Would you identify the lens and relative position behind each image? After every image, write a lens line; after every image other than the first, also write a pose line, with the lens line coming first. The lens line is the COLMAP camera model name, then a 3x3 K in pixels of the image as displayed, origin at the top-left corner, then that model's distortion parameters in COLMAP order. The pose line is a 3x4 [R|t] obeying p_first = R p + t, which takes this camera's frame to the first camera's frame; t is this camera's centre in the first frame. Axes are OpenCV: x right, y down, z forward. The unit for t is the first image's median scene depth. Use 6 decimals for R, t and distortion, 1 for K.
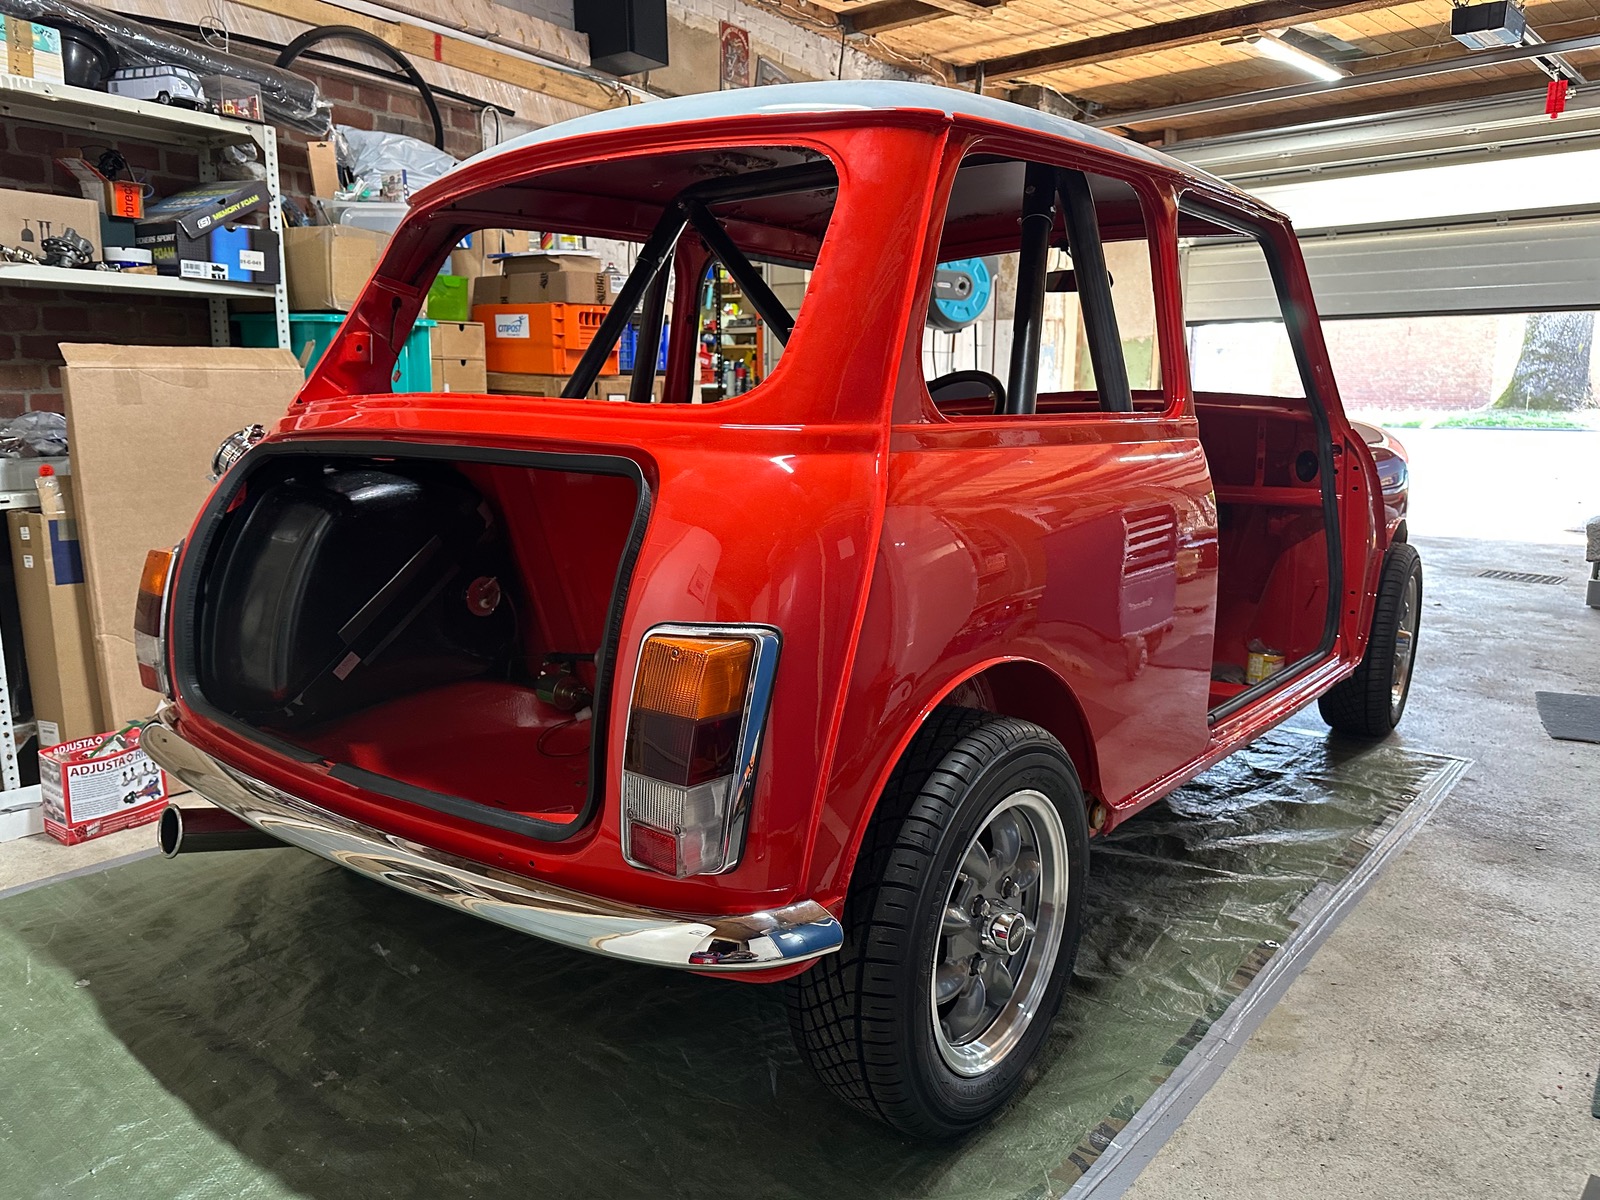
lens RADIAL K [[1124.9, 0, 800.0], [0, 1124.9, 600.0], [0, 0, 1]] dist [0.029796, -0.038174]
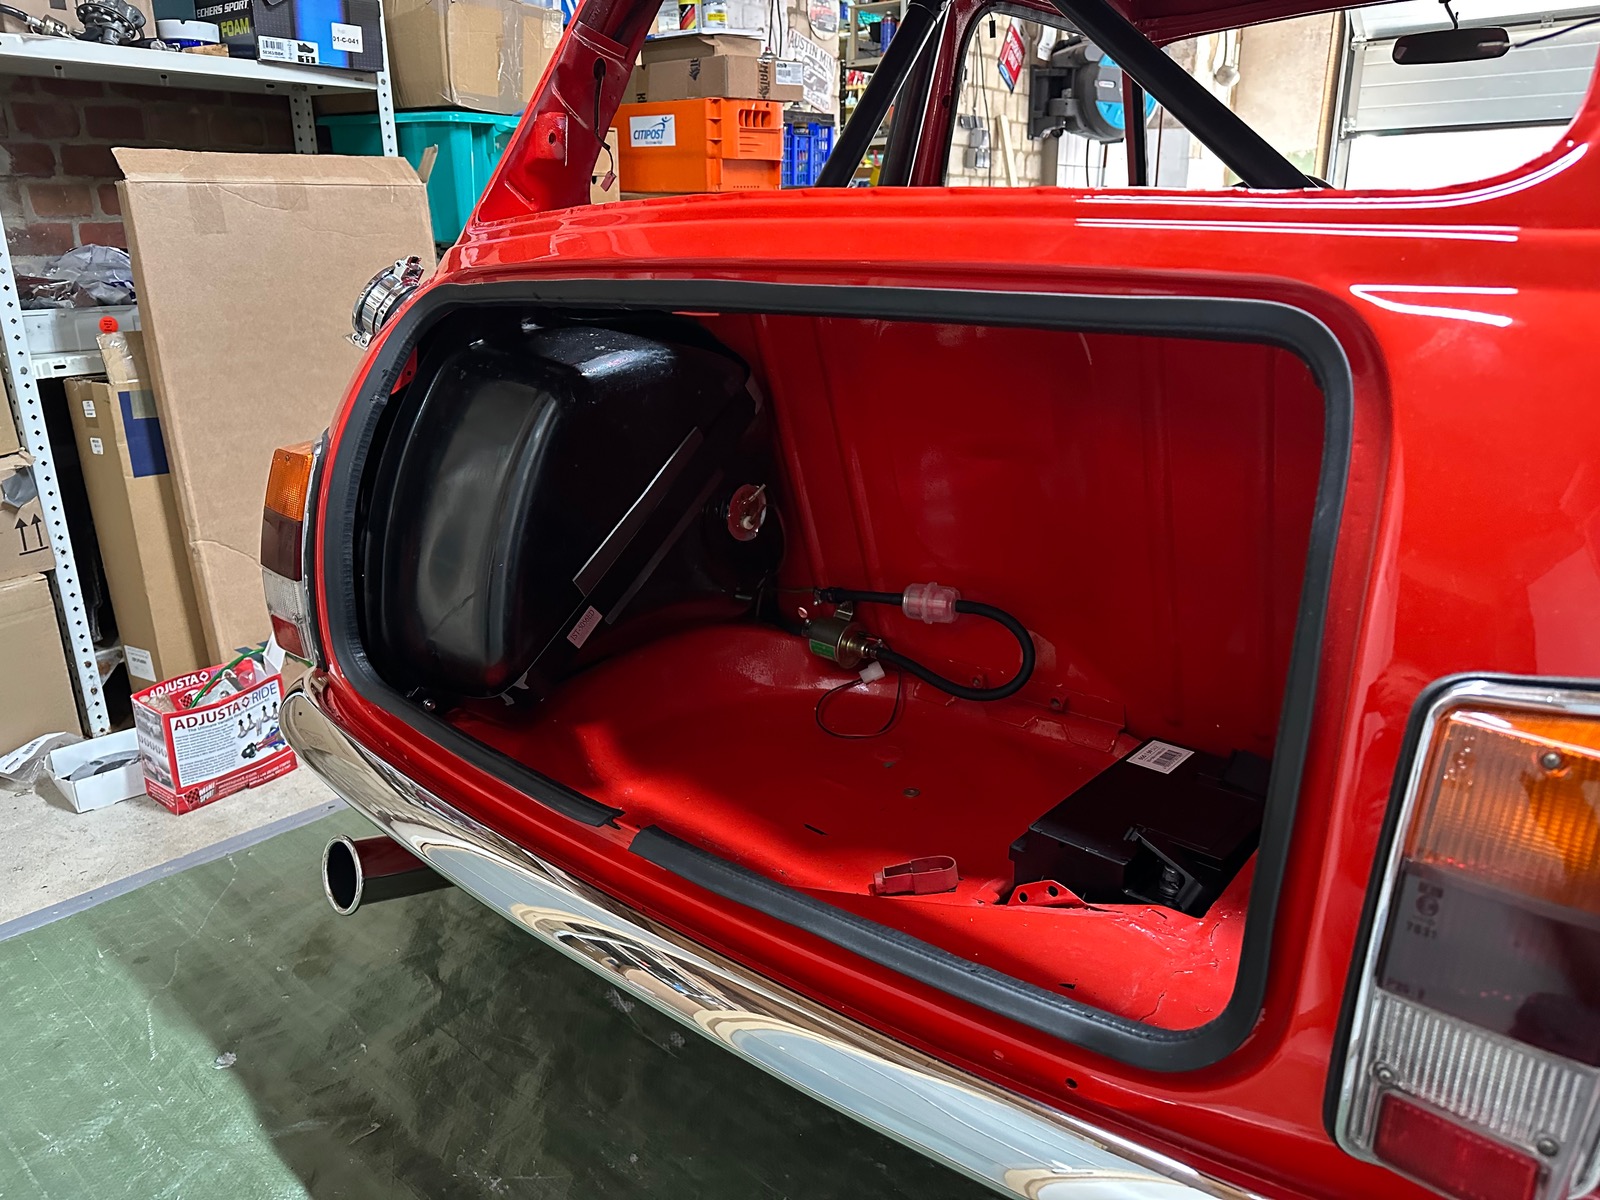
lens RADIAL K [[1124.1, 0, 789.8], [0, 1124.1, 591.9], [0, 0, 1]] dist [0.003769, -0.007282]
pose [[0.999018, 0.002704, -0.044223, -0.178569], [0.003207, 0.991103, 0.133055, -0.036314], [0.044190, -0.133067, 0.990121, 0.252403]]
